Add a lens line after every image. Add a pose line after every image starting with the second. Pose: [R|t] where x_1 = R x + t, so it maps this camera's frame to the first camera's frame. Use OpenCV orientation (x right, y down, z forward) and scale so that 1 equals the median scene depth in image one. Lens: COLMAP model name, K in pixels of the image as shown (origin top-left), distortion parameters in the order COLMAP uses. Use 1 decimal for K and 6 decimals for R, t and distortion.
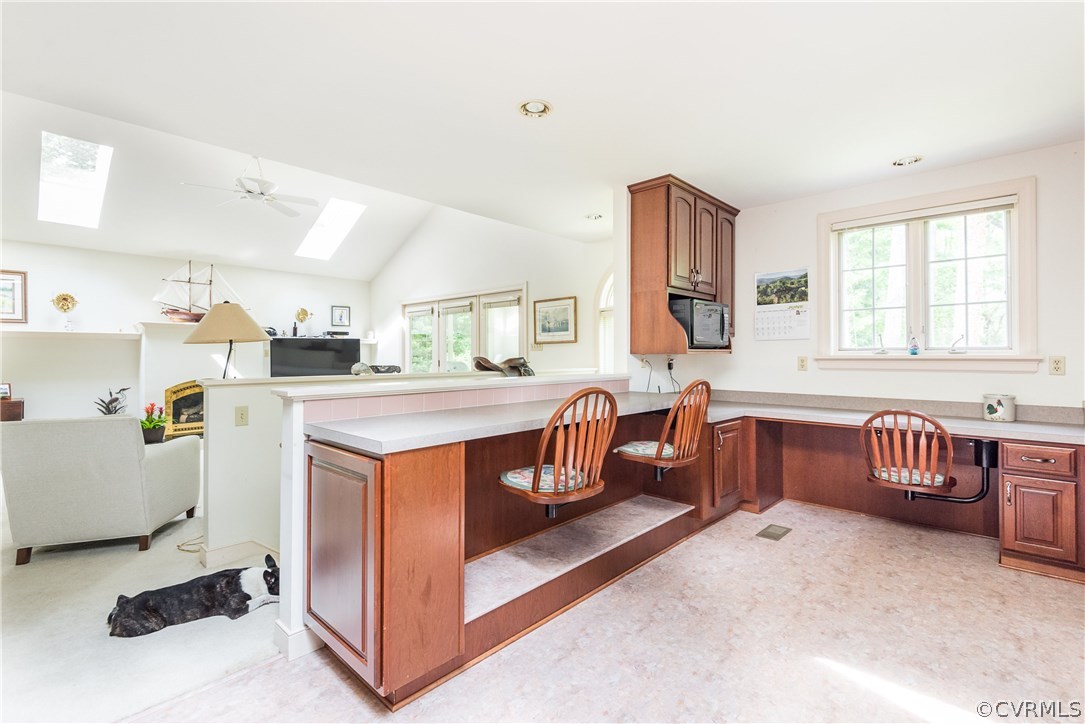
lens RADIAL K [[498.6, 0, 543.5], [0, 498.6, 352.2], [0, 0, 1]] dist [0.025700, -0.004884]
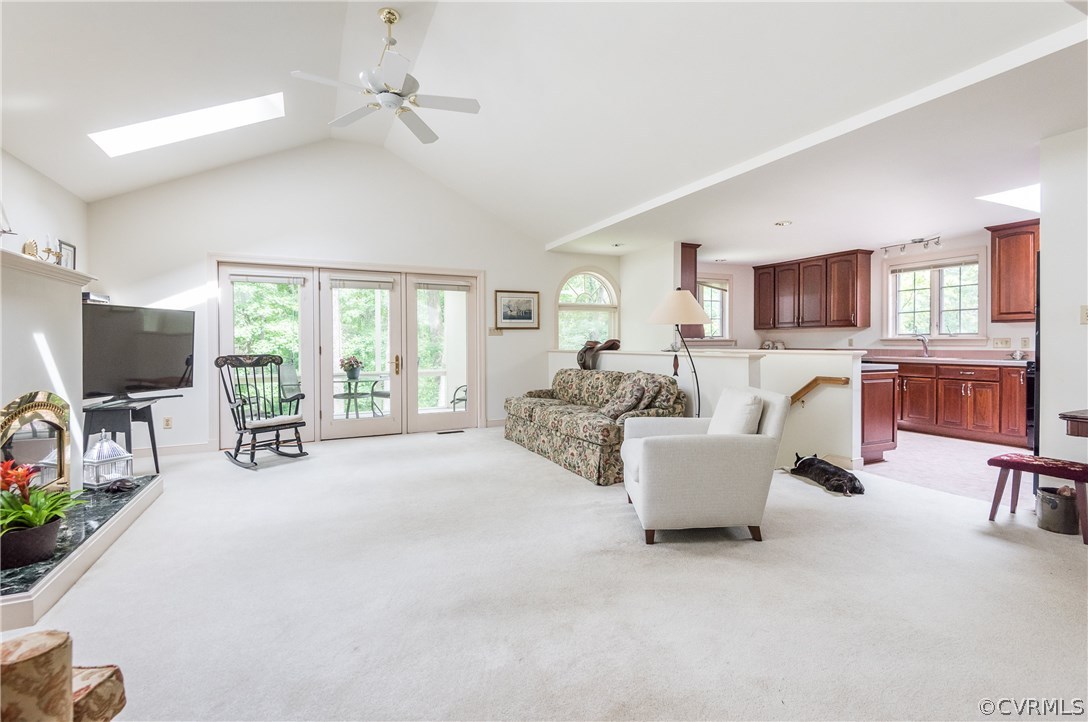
lens RADIAL K [[500.0, 0, 563.9], [0, 500.0, 345.2], [0, 0, 1]] dist [0.025700, -0.004884]
pose [[0.348209, -0.005303, 0.937402, -1.456453], [0.000135, 0.999984, 0.005607, 0.017824], [-0.937417, -0.001826, 0.348204, 0.698058]]
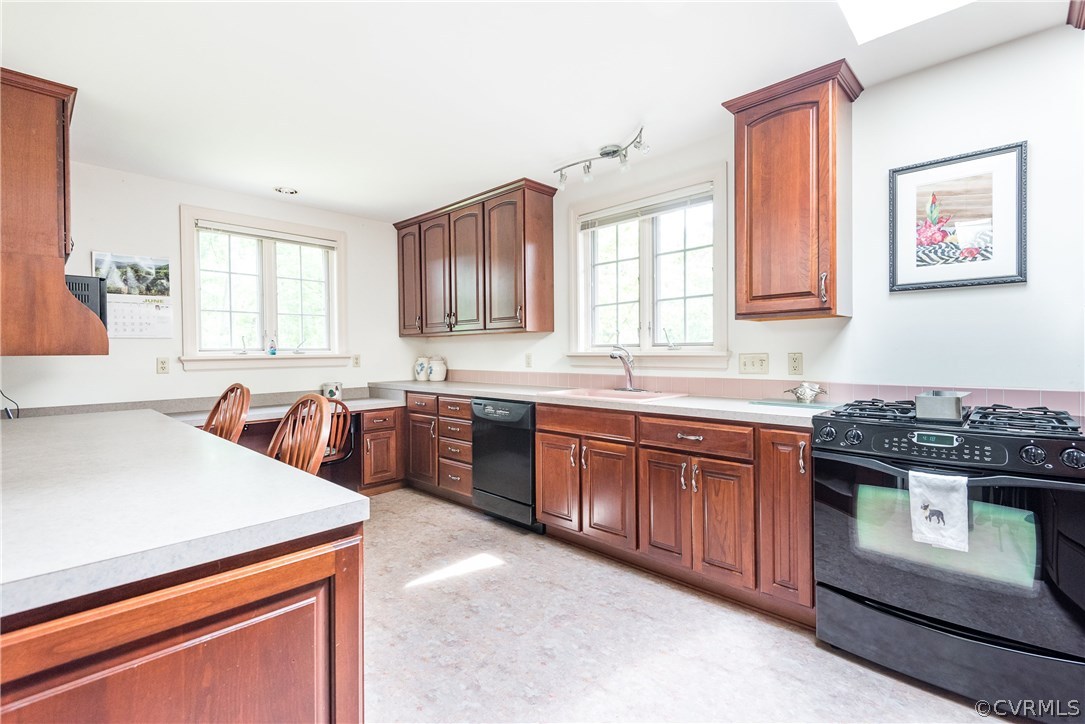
lens RADIAL K [[498.6, 0, 538.8], [0, 498.6, 359.7], [0, 0, 1]] dist [0.025700, -0.004884]
pose [[0.023116, -0.014753, 0.999624, -0.366081], [0.006492, 0.999872, 0.014607, 0.003369], [-0.999712, 0.006152, 0.023209, 0.313027]]
